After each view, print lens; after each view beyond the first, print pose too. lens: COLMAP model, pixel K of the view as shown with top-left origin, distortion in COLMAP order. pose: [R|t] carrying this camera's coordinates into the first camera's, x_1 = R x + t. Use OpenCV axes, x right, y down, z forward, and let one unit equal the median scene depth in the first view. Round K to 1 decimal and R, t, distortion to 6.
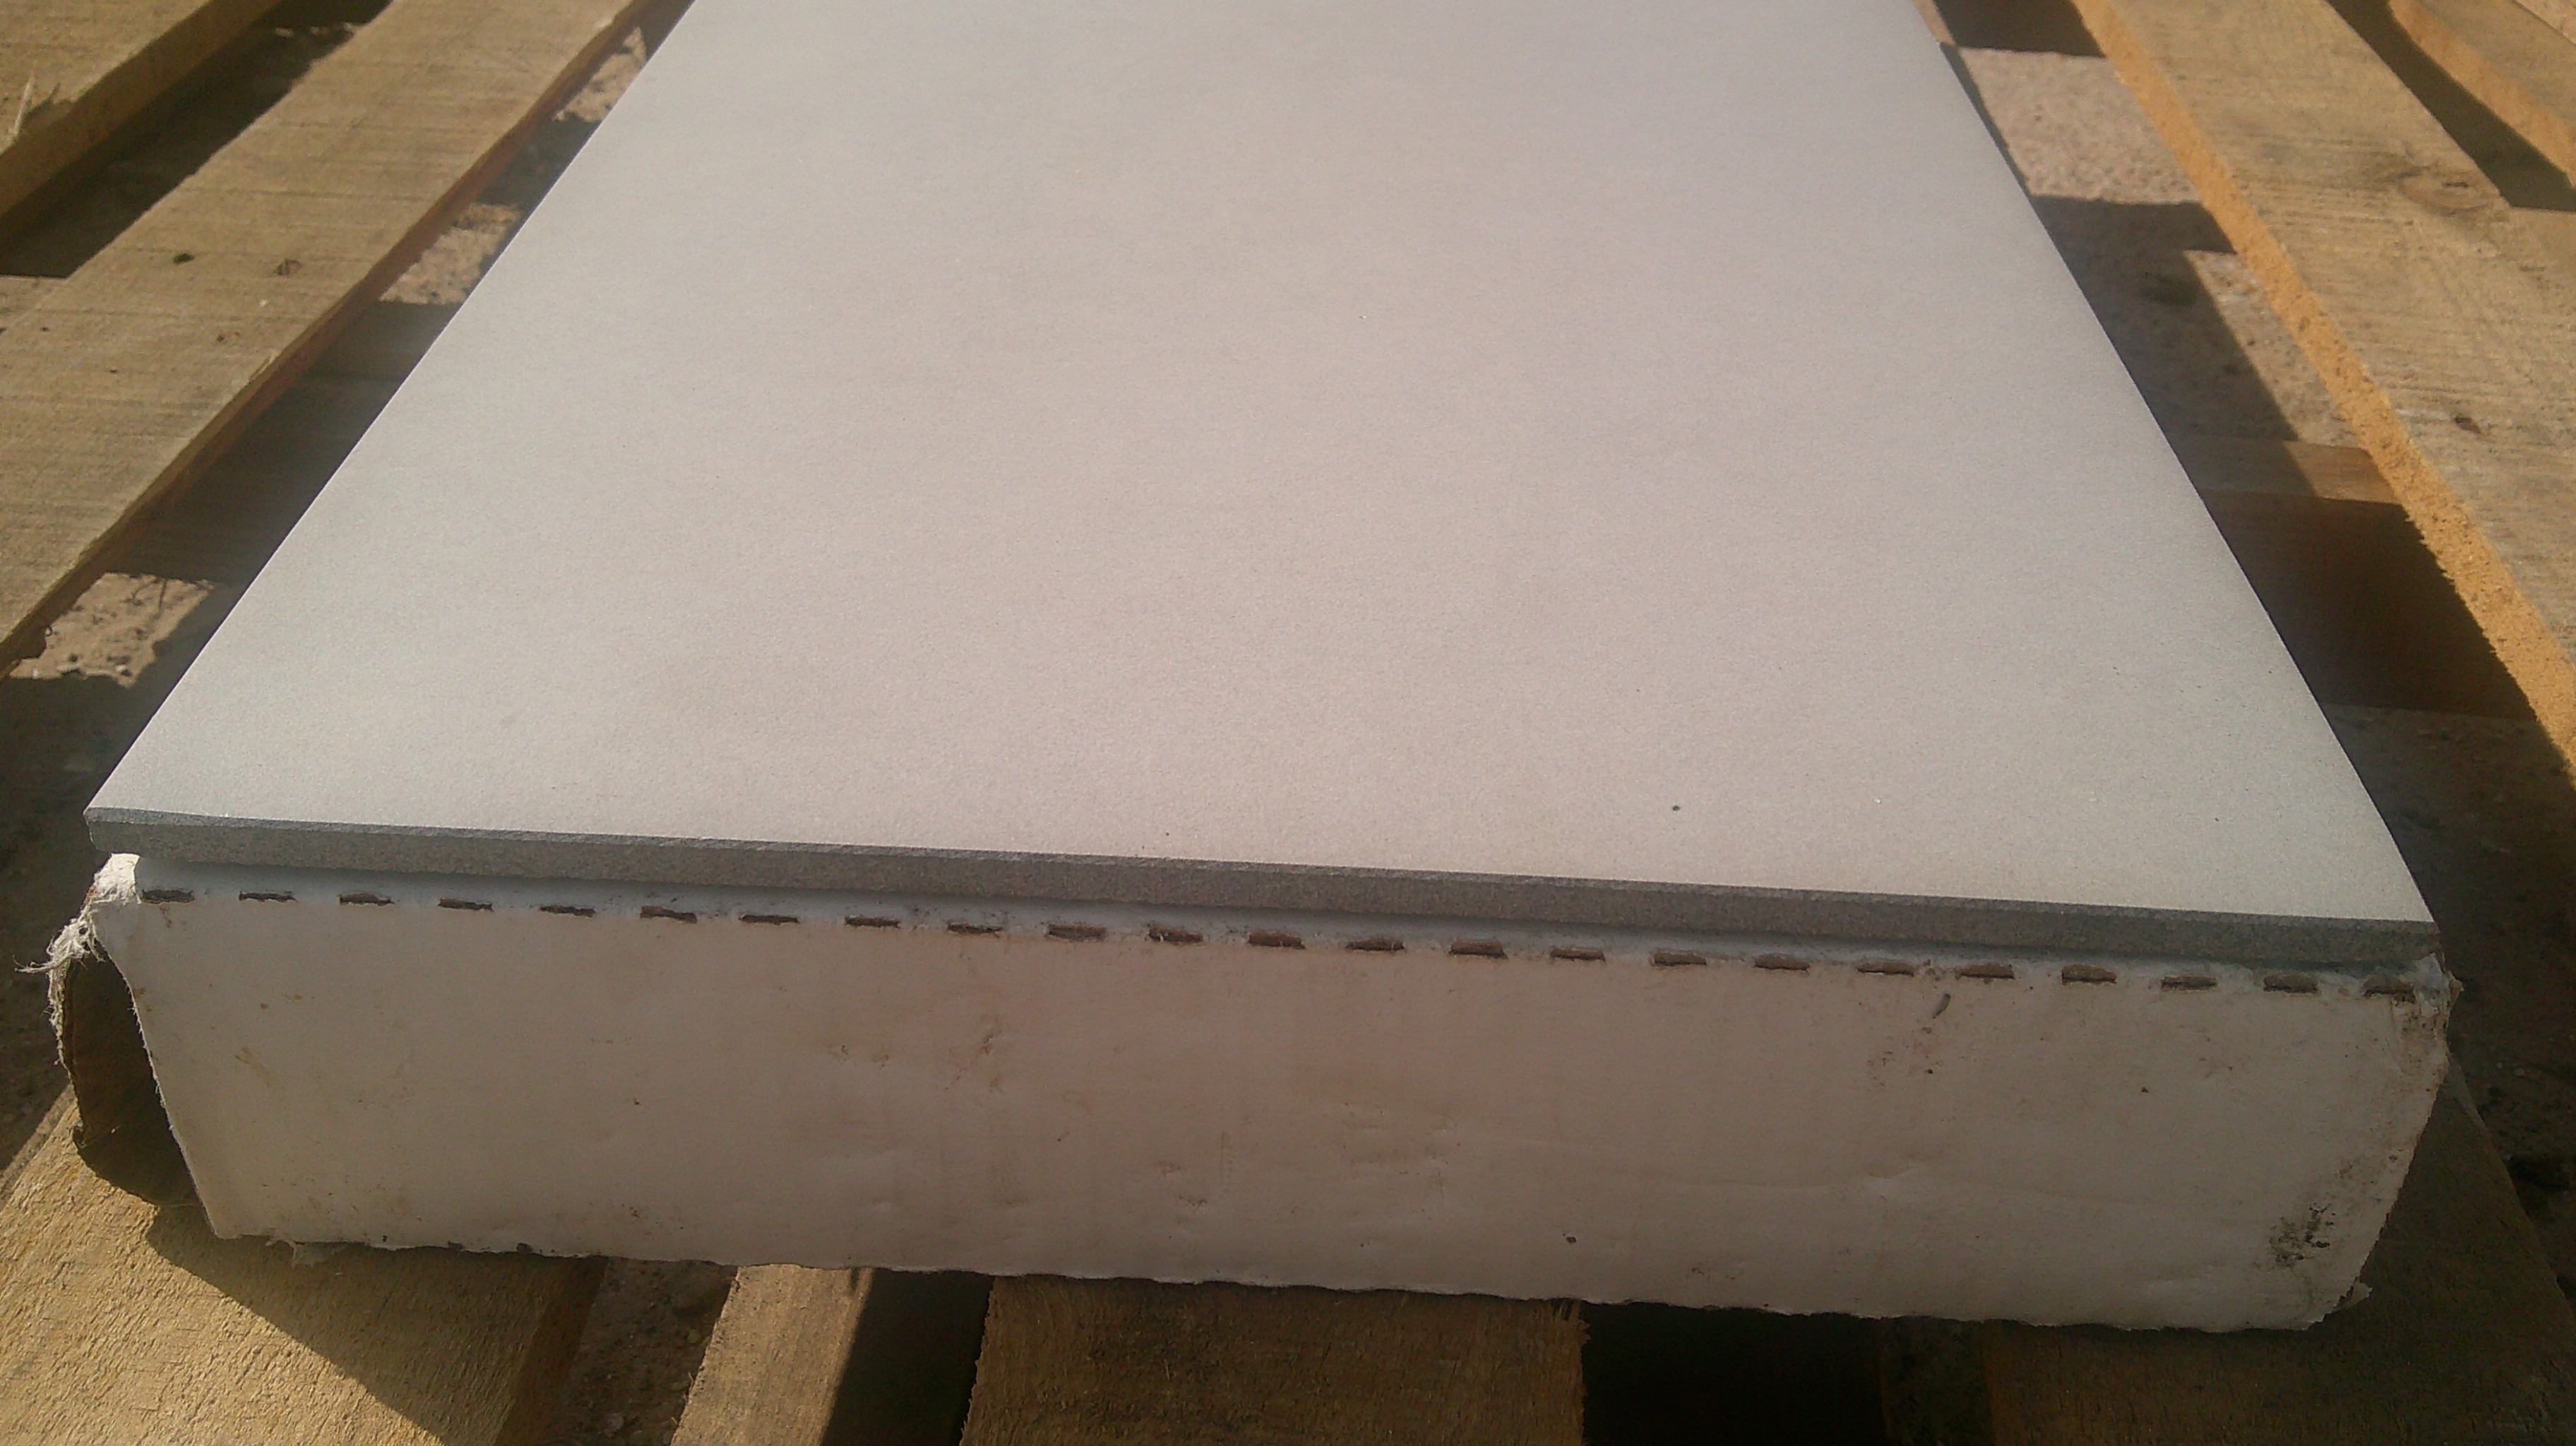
lens RADIAL K [[2308.4, 0, 1288.0], [0, 2308.4, 723.0], [0, 0, 1]] dist [0.003222, -0.080438]
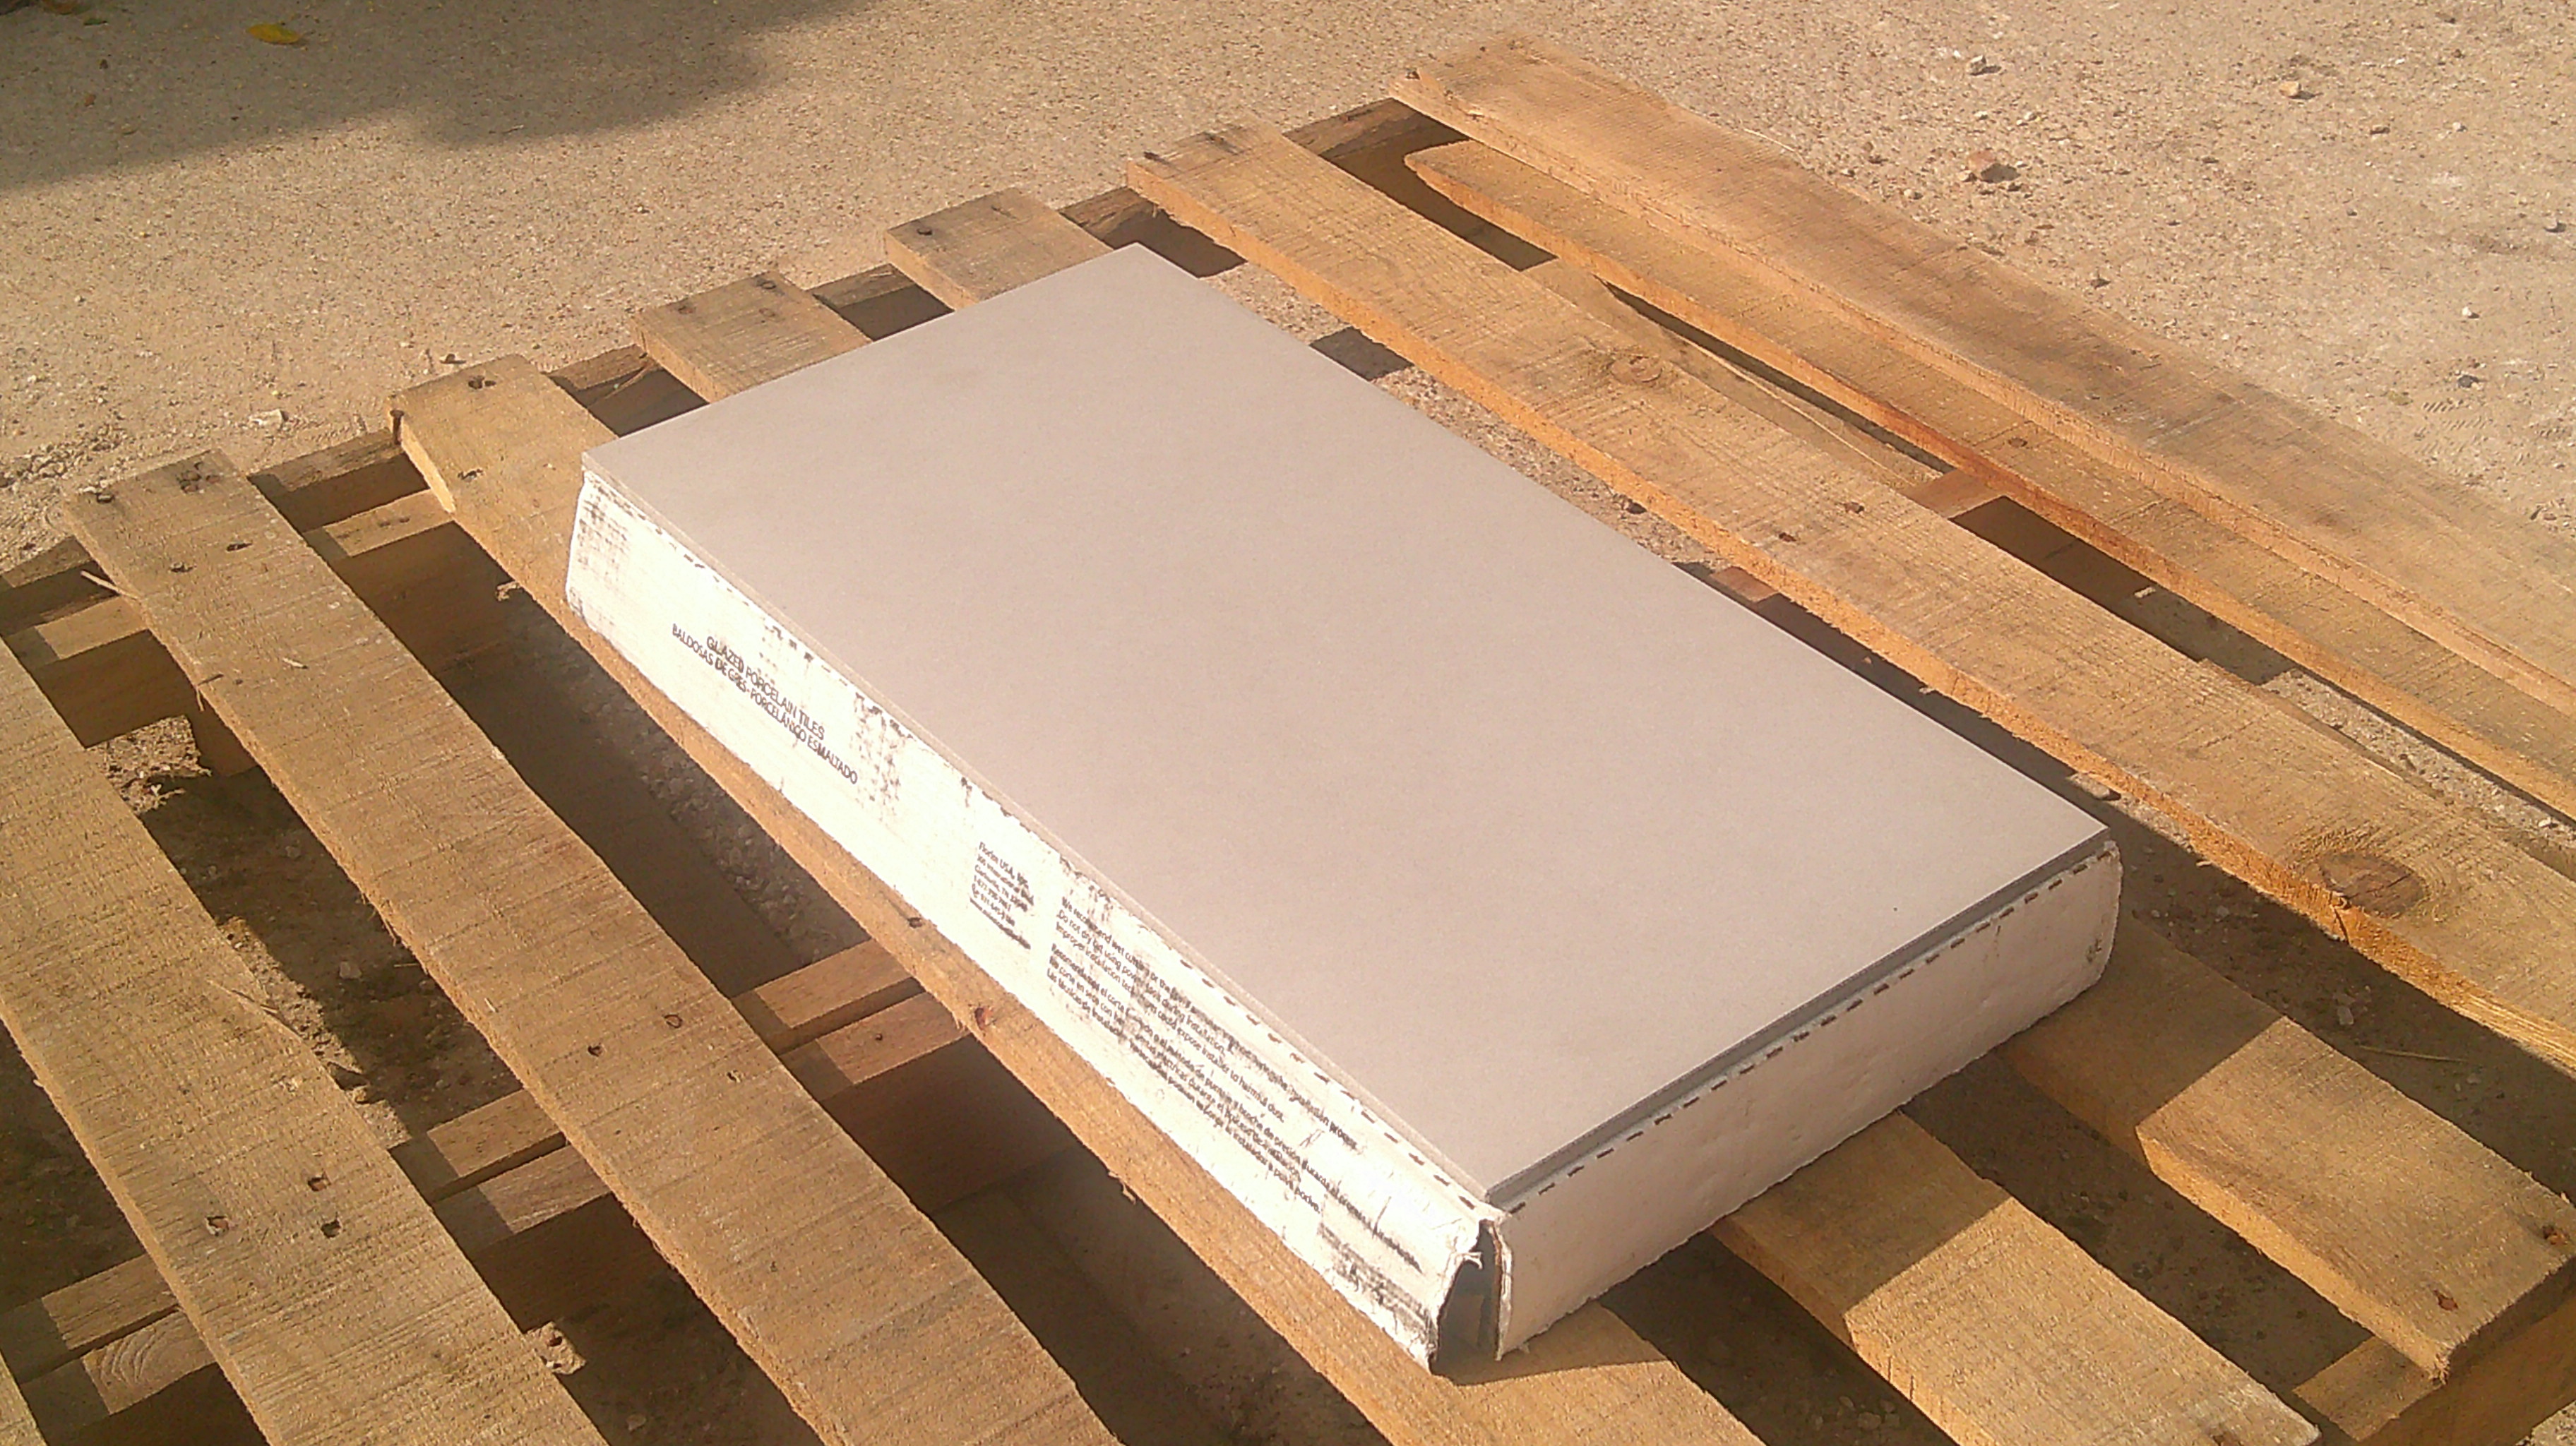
lens RADIAL K [[3273.9, 0, 1288.0], [0, 3273.9, 723.0], [0, 0, 1]] dist [0.003897, 0.014307]
pose [[0.765194, -0.418906, 0.488872, -0.963504], [0.415798, 0.901305, 0.121496, -0.411966], [-0.491519, 0.110304, 0.863853, -0.885844]]
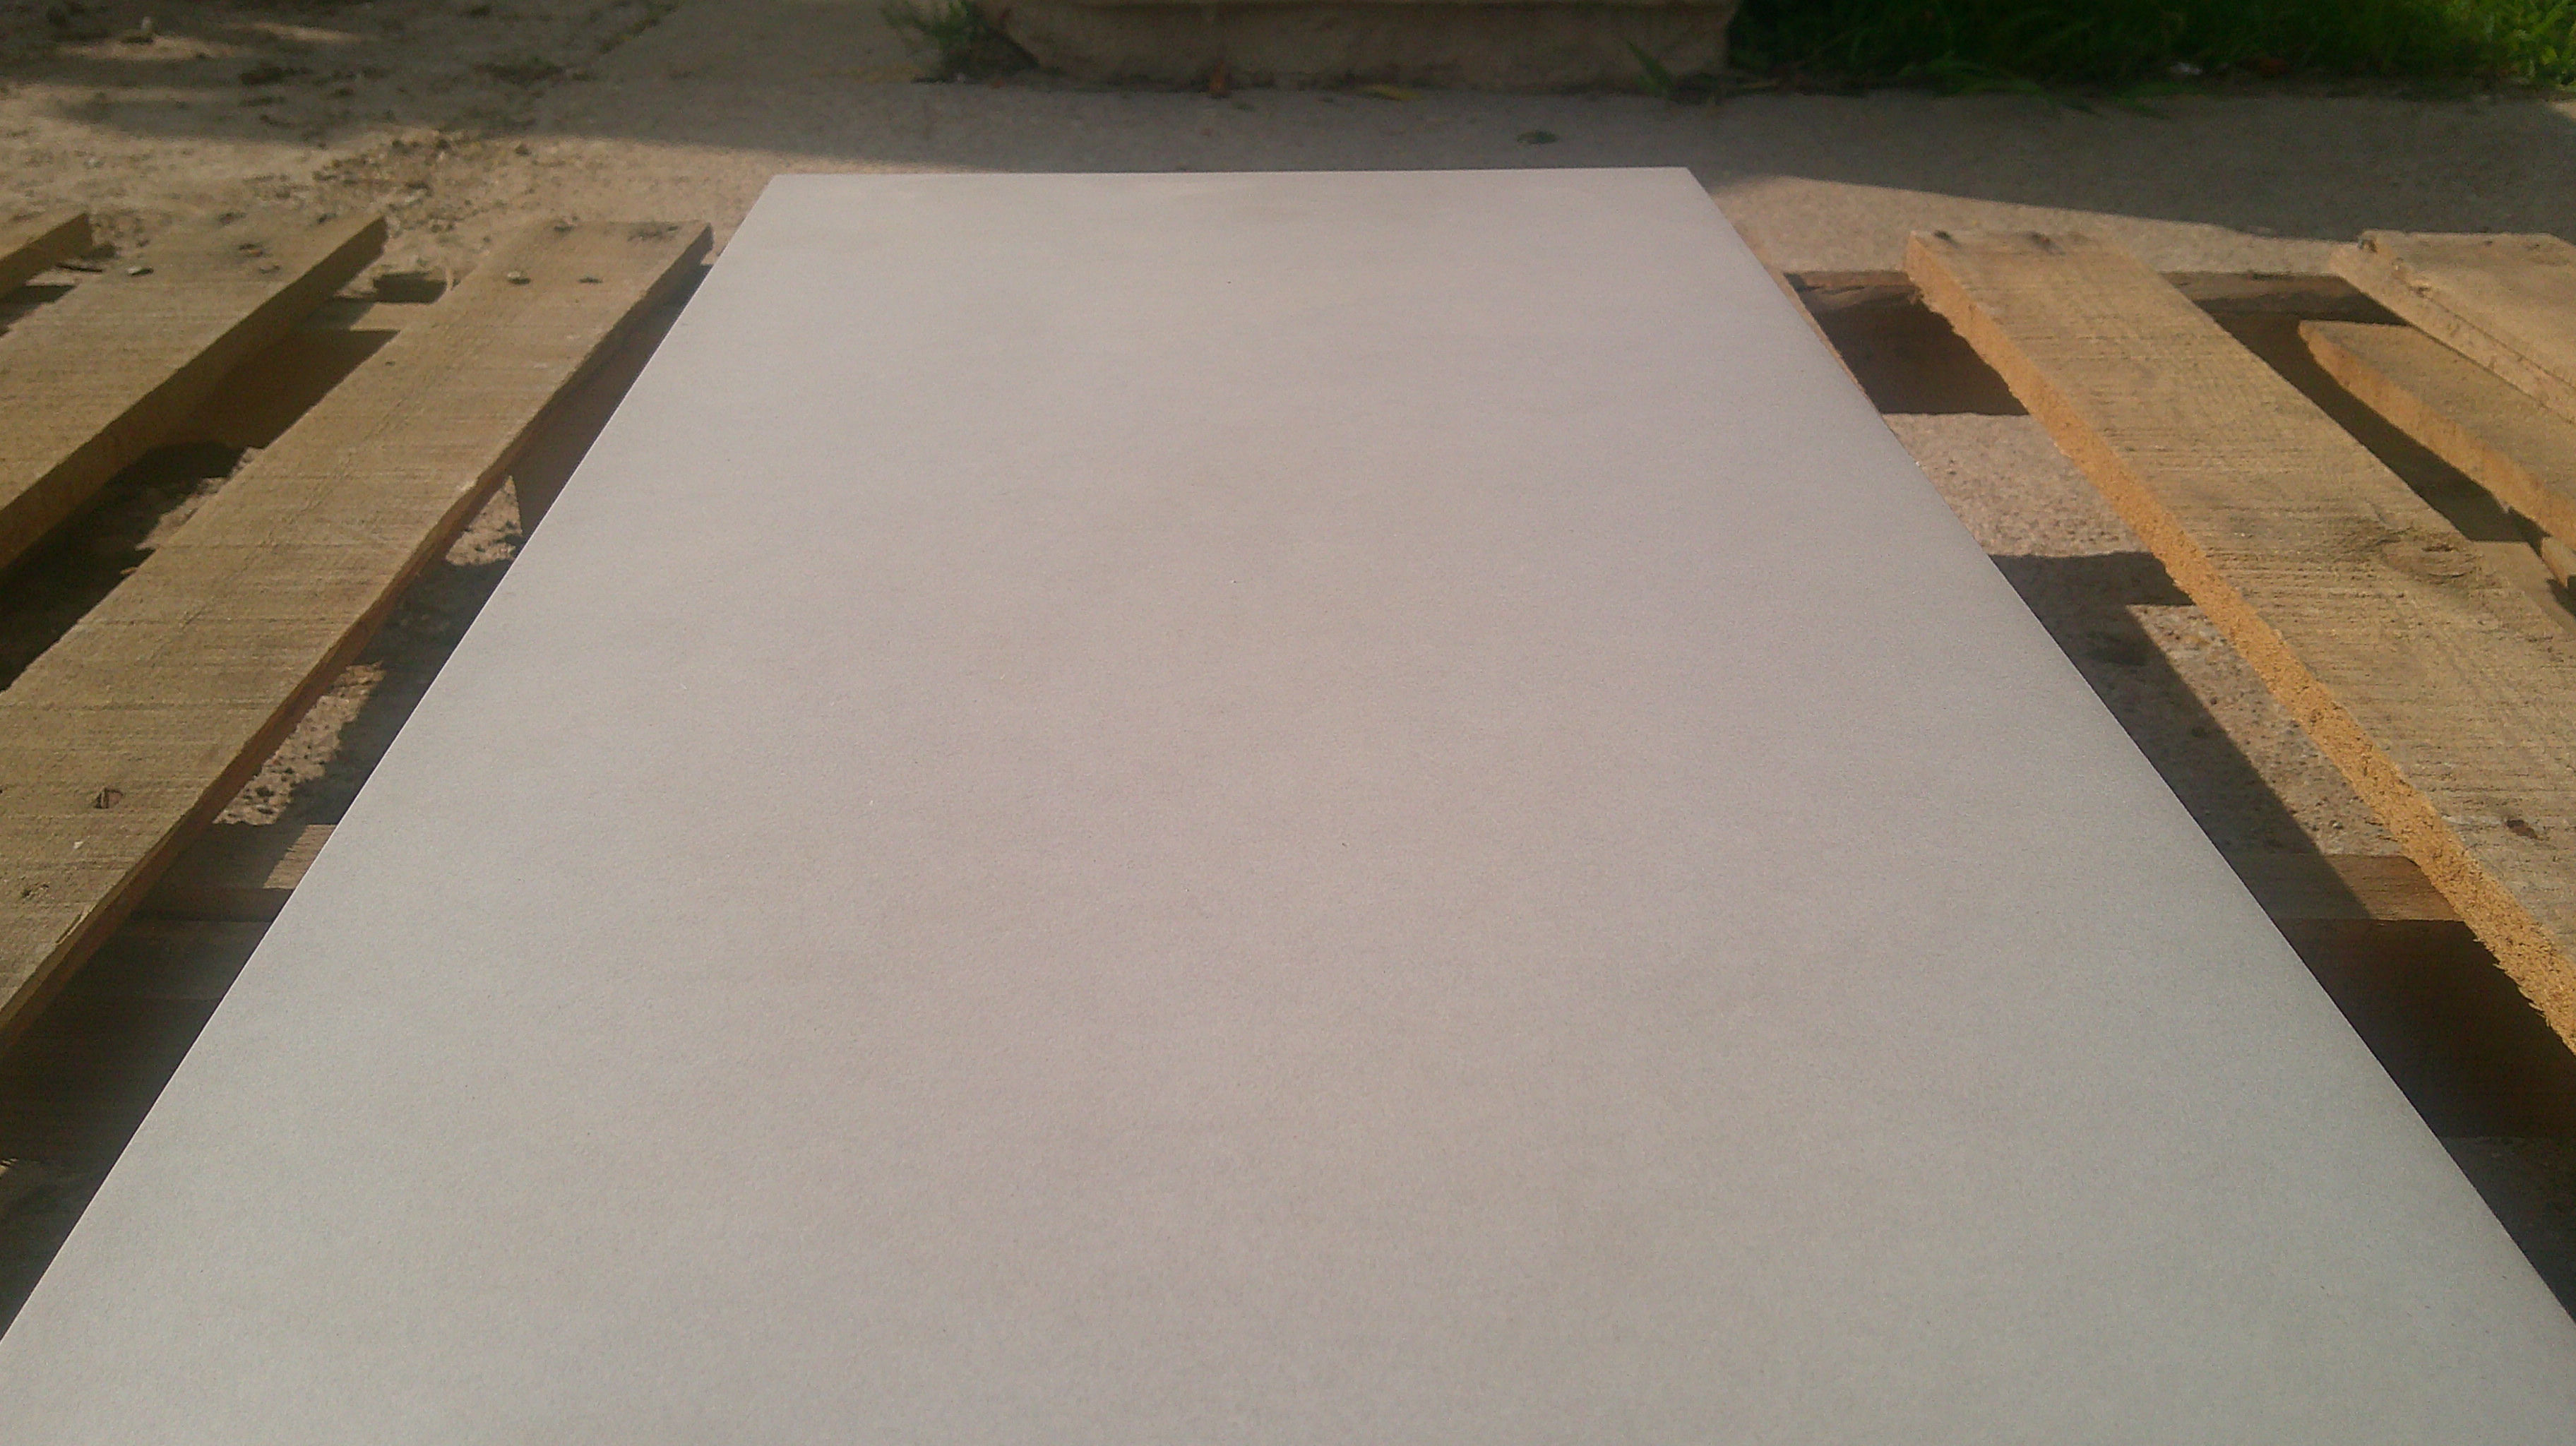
lens RADIAL K [[2303.4, 0, 1288.0], [0, 2303.4, 723.0], [0, 0, 1]] dist [0.026198, -0.130785]
pose [[0.997072, -0.059716, 0.047764, -0.018099], [0.065818, 0.988172, -0.138504, -0.066657], [-0.038928, 0.141242, 0.989209, 0.089113]]
